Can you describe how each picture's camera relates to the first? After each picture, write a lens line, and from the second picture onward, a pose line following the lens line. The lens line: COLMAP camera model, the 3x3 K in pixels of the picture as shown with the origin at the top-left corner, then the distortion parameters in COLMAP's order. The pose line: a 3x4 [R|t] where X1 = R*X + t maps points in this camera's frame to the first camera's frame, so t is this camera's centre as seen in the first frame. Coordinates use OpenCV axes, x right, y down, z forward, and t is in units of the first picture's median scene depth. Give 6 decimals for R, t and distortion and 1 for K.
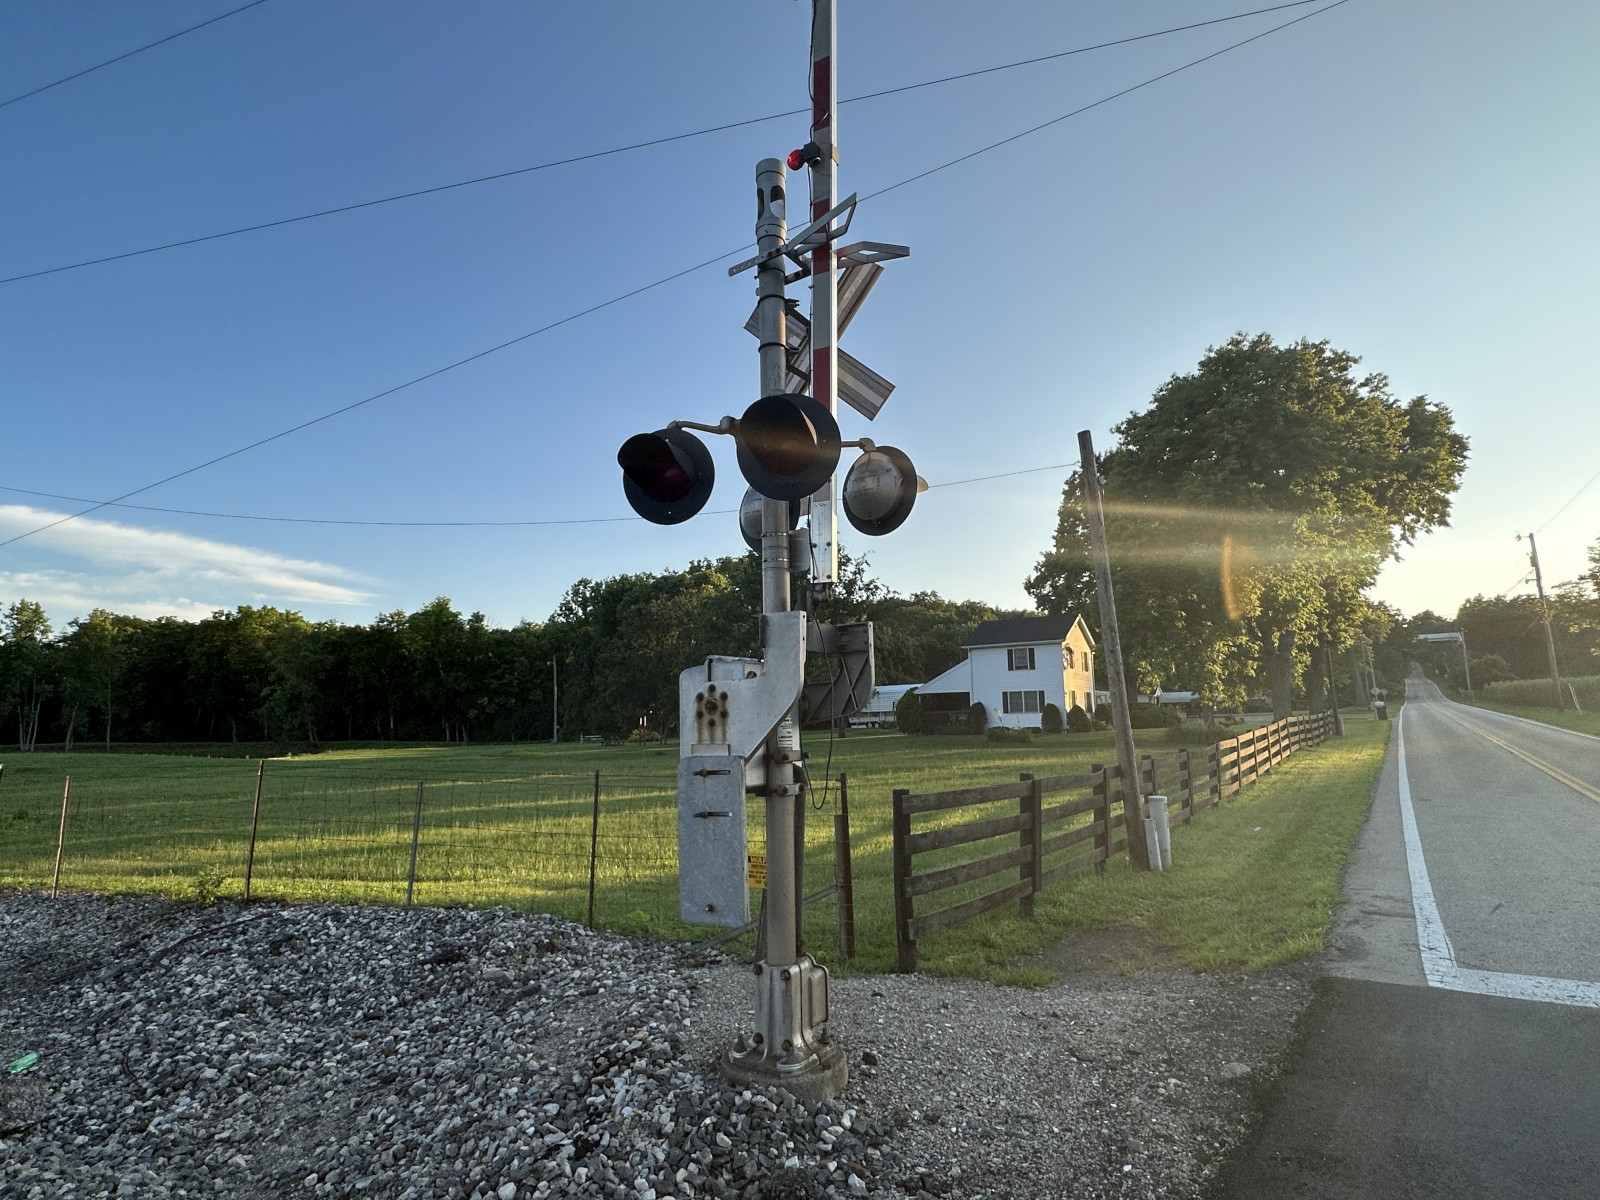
lens RADIAL K [[815.8, 0, 795.7], [0, 815.8, 601.5], [0, 0, 1]] dist [0.005140, 0.000531]
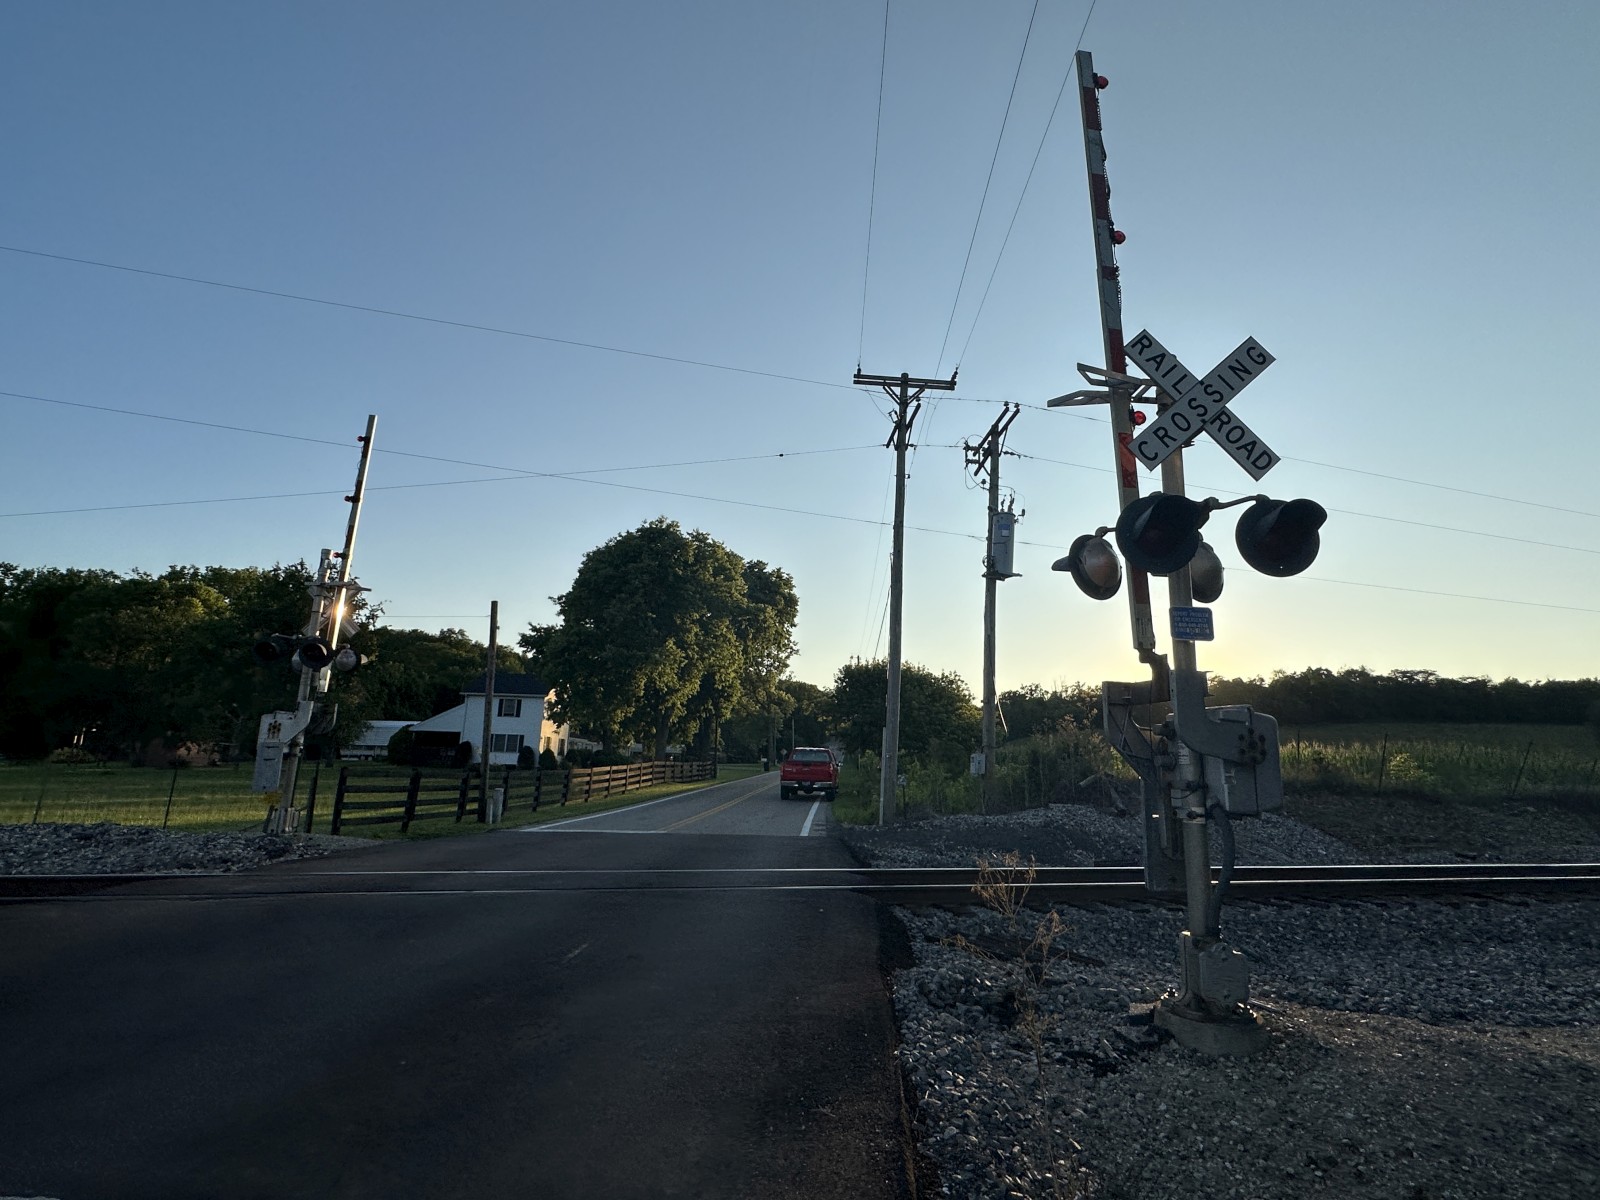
lens RADIAL K [[779.2, 0, 806.1], [0, 779.2, 603.4], [0, 0, 1]] dist [-0.002185, -0.001526]
pose [[0.827882, 0.157883, 0.538224, -0.005287], [-0.124996, 0.987368, -0.097370, -0.017719], [-0.546798, 0.013335, 0.837158, -0.151970]]
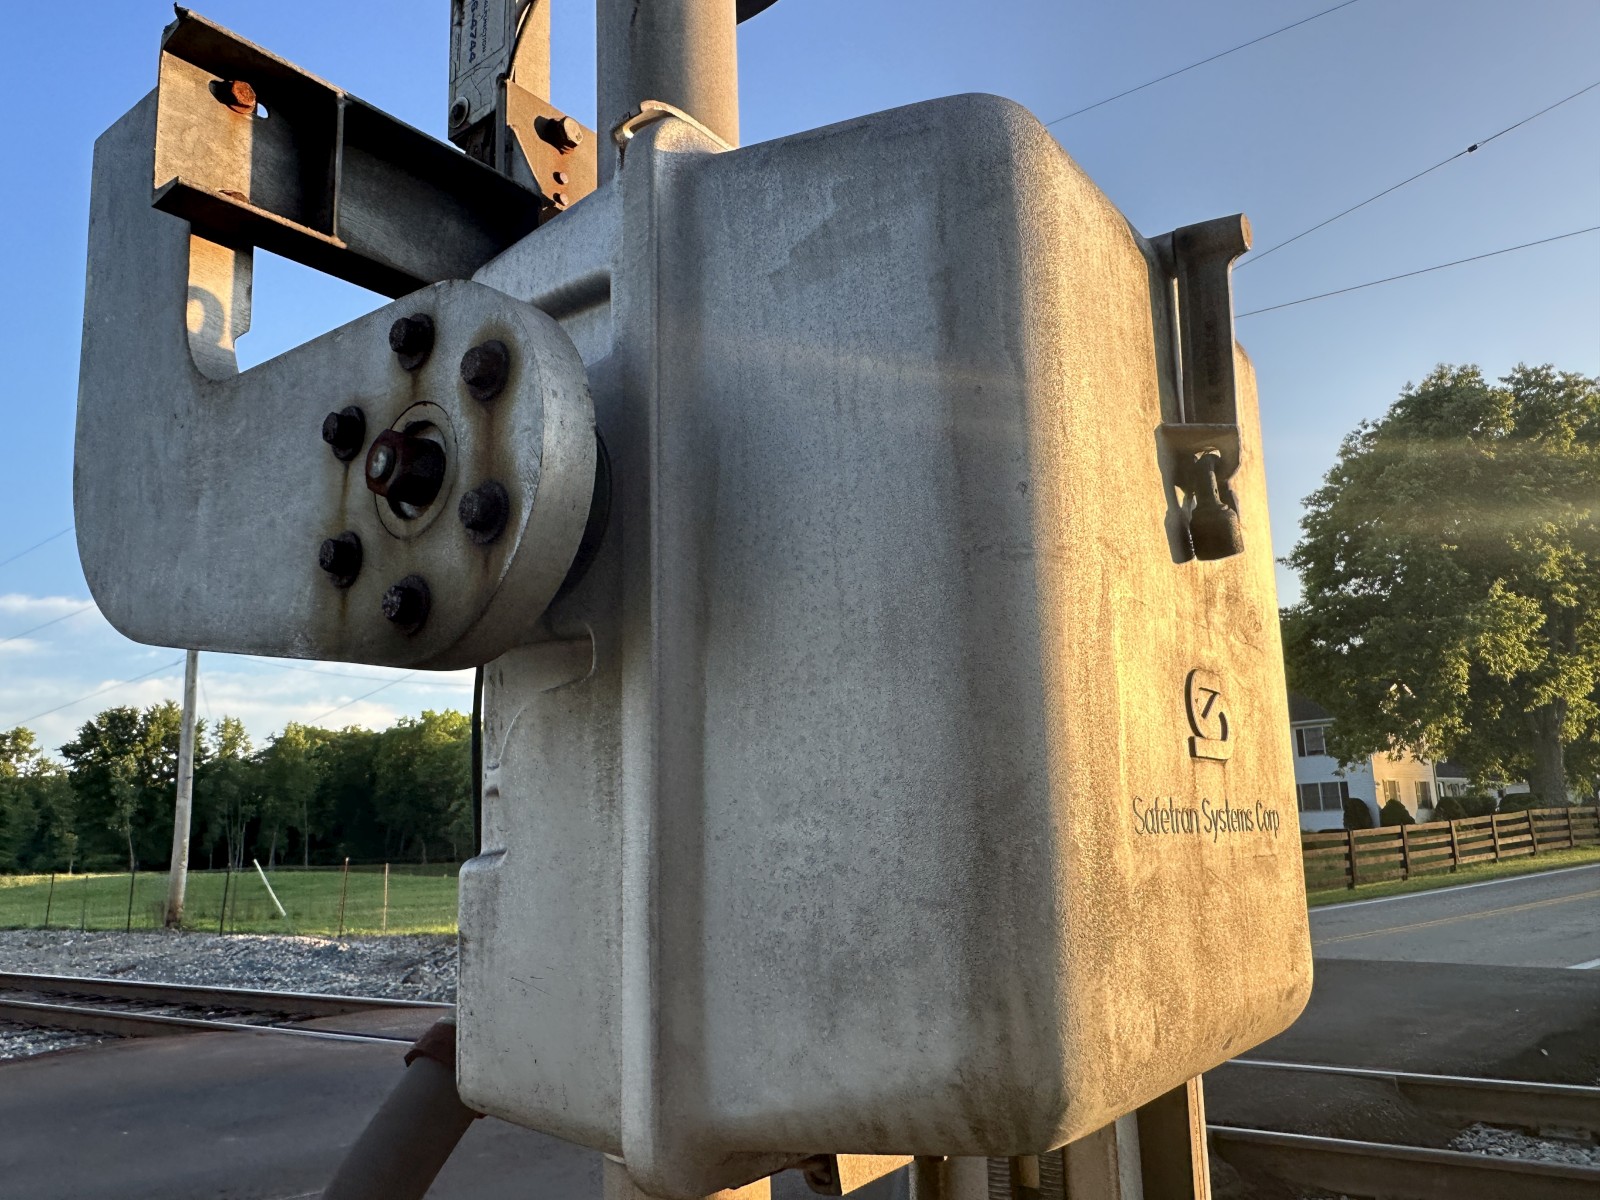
lens RADIAL K [[1139.3, 0, 788.7], [0, 1139.3, 643.4], [0, 0, 1]] dist [0.004597, 0.001215]
pose [[0.959991, -0.063529, -0.272729, 0.069471], [0.058195, 0.997923, -0.027611, -0.015191], [0.273917, 0.010635, 0.961694, -0.127323]]
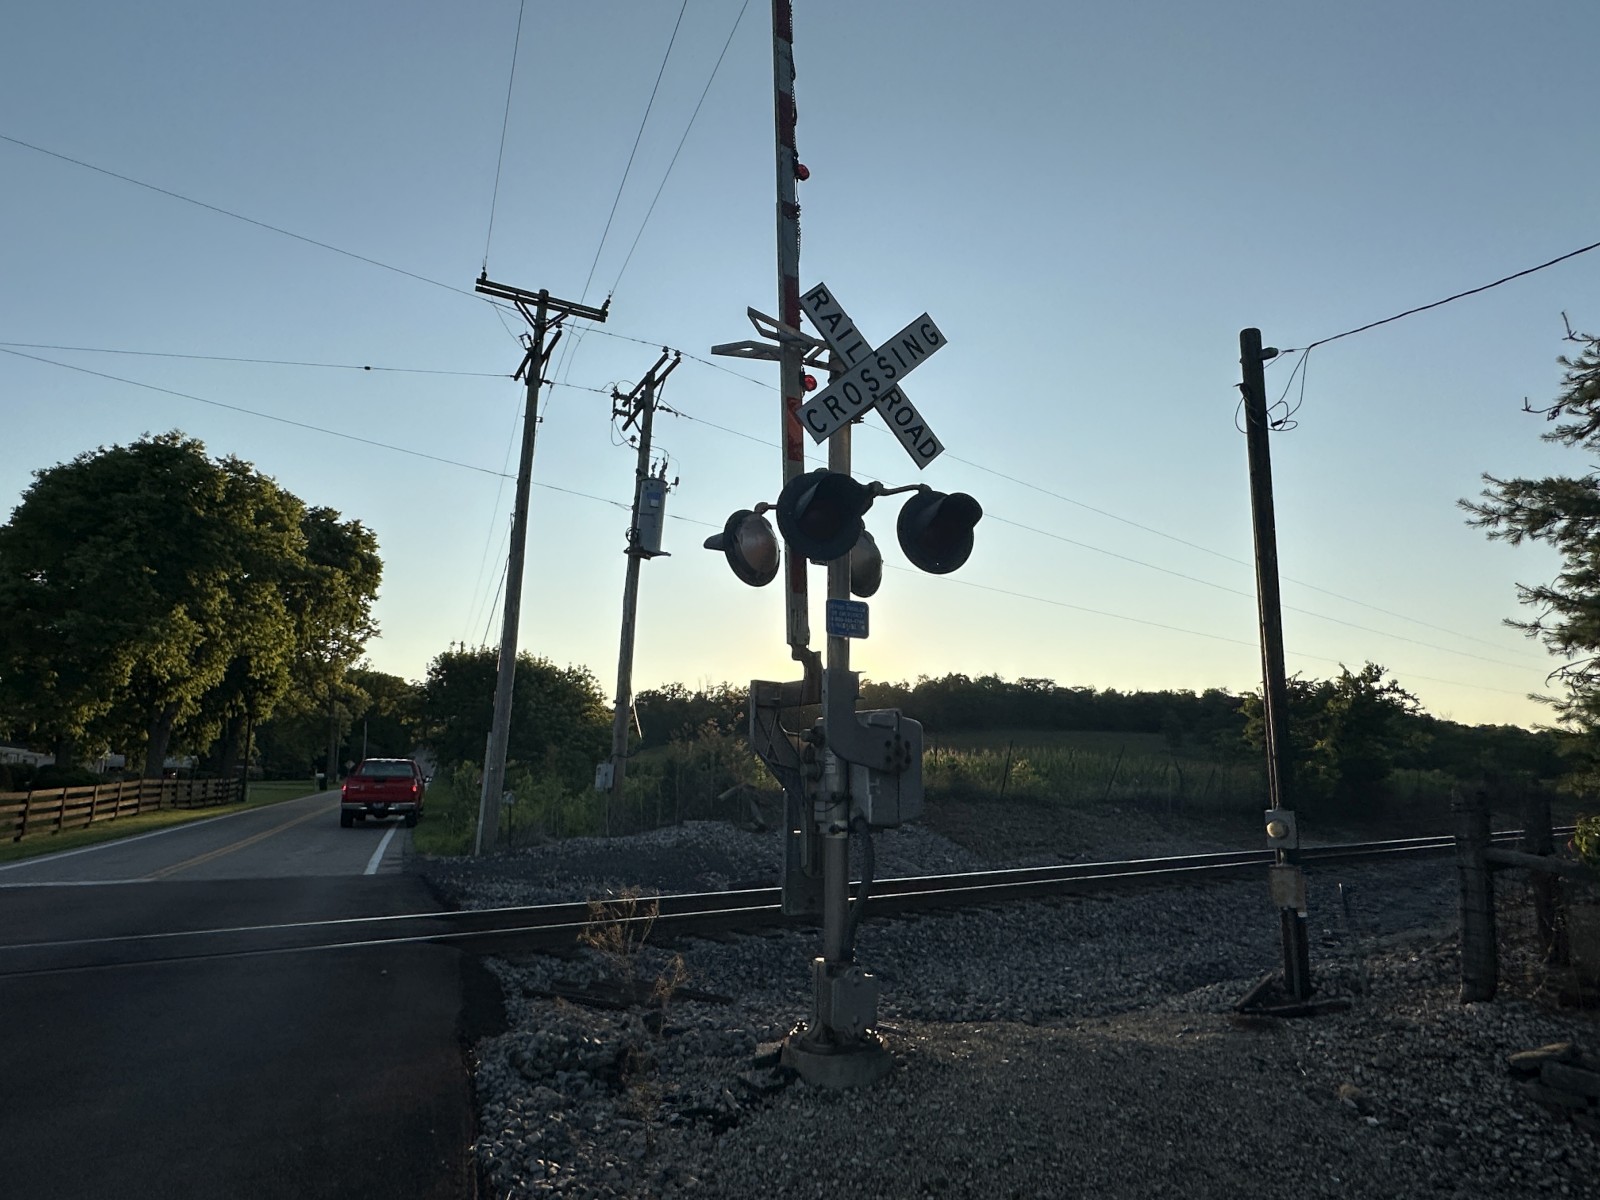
lens RADIAL K [[934.5, 0, 799.1], [0, 934.5, 611.8], [0, 0, 1]] dist [-0.001152, 0.000544]
pose [[0.533856, 0.180889, 0.826001, -0.003290], [-0.141017, 0.982216, -0.123957, -0.017622], [-0.833734, -0.050305, 0.549870, -0.150511]]
